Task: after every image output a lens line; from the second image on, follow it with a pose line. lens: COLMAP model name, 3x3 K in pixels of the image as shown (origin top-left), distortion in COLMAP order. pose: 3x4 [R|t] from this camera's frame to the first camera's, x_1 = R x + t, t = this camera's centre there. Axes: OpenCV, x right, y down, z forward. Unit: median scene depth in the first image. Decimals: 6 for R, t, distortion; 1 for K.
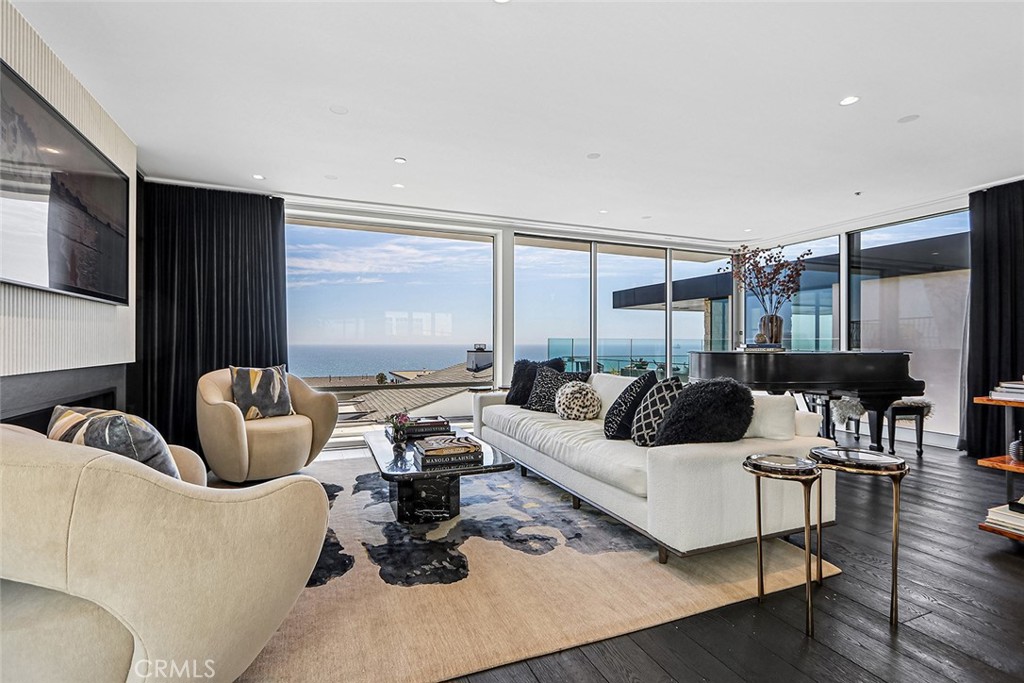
lens RADIAL K [[468.1, 0, 504.2], [0, 468.1, 340.8], [0, 0, 1]] dist [0.002161, -0.002299]
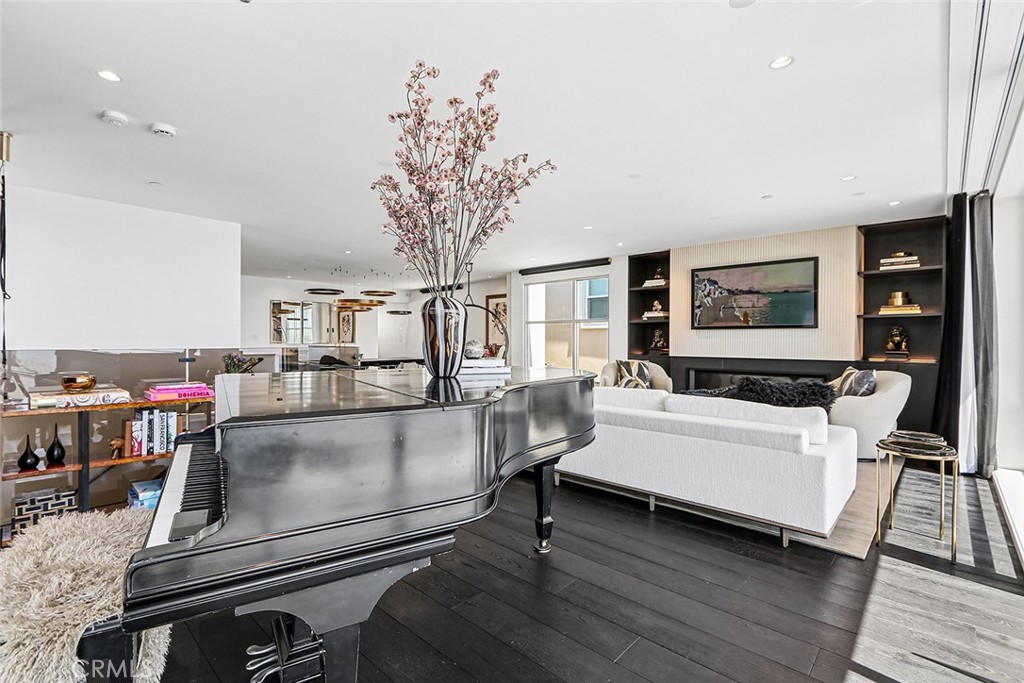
lens RADIAL K [[468.1, 0, 500.6], [0, 468.1, 341.4], [0, 0, 1]] dist [0.002161, -0.002299]
pose [[-0.912046, 0.003711, -0.410072, 0.758020], [0.001710, 0.999985, 0.005248, -0.023583], [0.410085, 0.004085, -0.912038, 1.544684]]
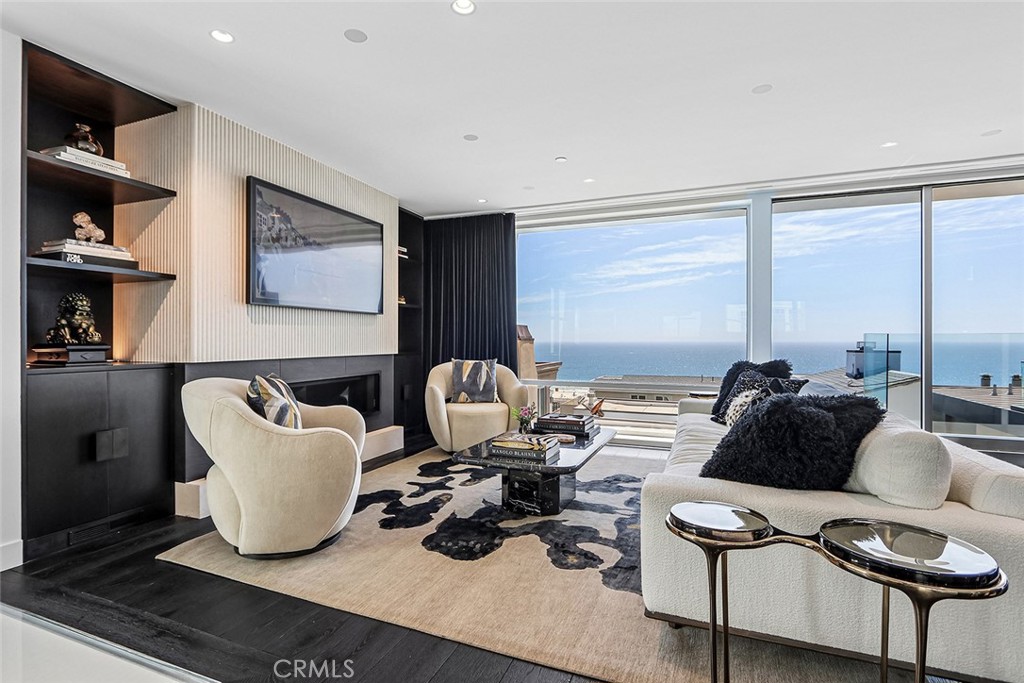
lens RADIAL K [[499.4, 0, 503.0], [0, 499.4, 339.1], [0, 0, 1]] dist [-0.002811, -0.000365]
pose [[0.715991, -0.002330, -0.698106, 0.374602], [0.002889, 0.999996, -0.000375, 0.002850], [0.698104, -0.001748, 0.715994, 0.119772]]
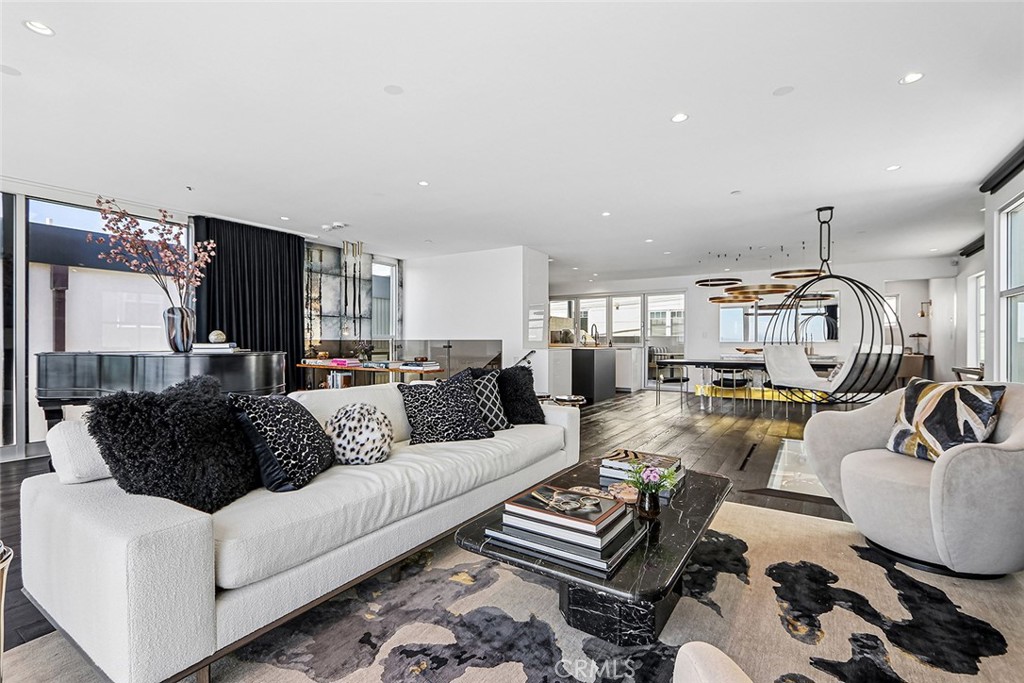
lens RADIAL K [[468.1, 0, 499.6], [0, 468.1, 341.6], [0, 0, 1]] dist [0.002161, -0.002299]
pose [[-0.557559, 0.001595, 0.830136, -0.433559], [-0.000374, 0.999998, -0.002172, 0.002438], [-0.830137, -0.001522, -0.557557, 1.061924]]
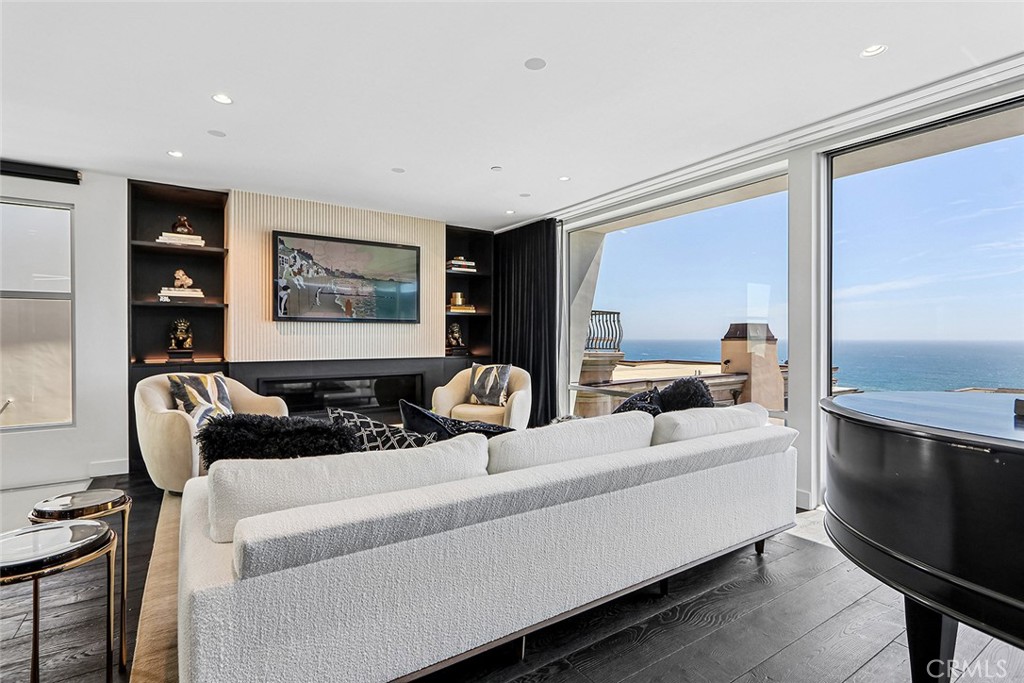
lens RADIAL K [[493.2, 0, 501.4], [0, 493.2, 338.9], [0, 0, 1]] dist [0.005809, 0.000472]
pose [[0.187112, 0.002791, -0.982335, 0.711724], [0.002781, 0.999990, 0.003371, -0.016599], [0.982335, -0.003362, 0.187103, 0.687874]]
